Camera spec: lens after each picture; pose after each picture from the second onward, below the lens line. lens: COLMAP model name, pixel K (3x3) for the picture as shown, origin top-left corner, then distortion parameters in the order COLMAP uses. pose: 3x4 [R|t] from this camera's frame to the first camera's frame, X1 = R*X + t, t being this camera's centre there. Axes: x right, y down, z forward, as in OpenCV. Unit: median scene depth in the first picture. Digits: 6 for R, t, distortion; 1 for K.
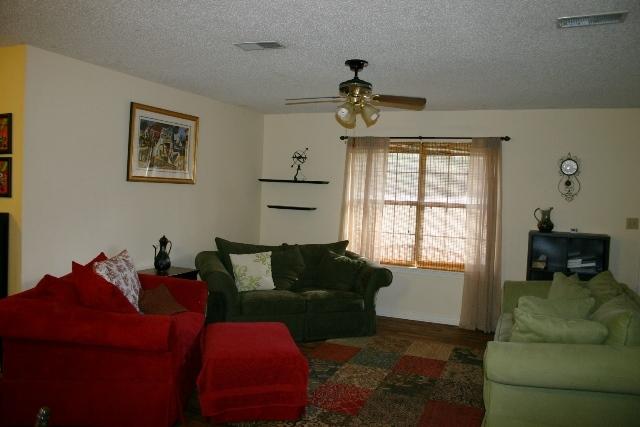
lens RADIAL K [[515.1, 0, 319.6], [0, 515.1, 214.2], [0, 0, 1]] dist [-0.118420, 0.050566]
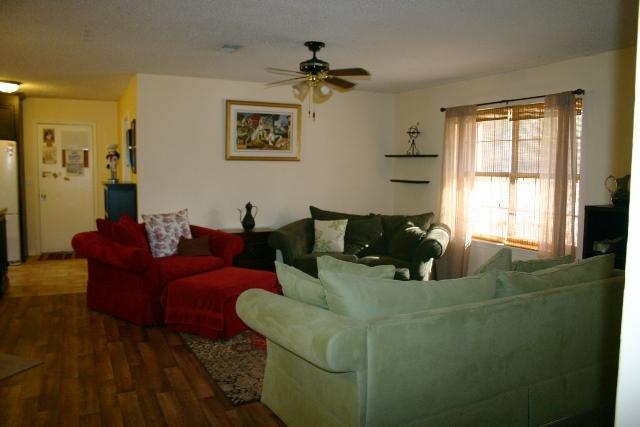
lens RADIAL K [[515.1, 0, 322.3], [0, 515.1, 213.8], [0, 0, 1]] dist [-0.118420, 0.050566]
pose [[0.766752, 0.026978, -0.641376, 0.592875], [-0.007914, 0.999438, 0.032578, 0.025230], [0.641894, -0.019903, 0.766535, 0.115780]]
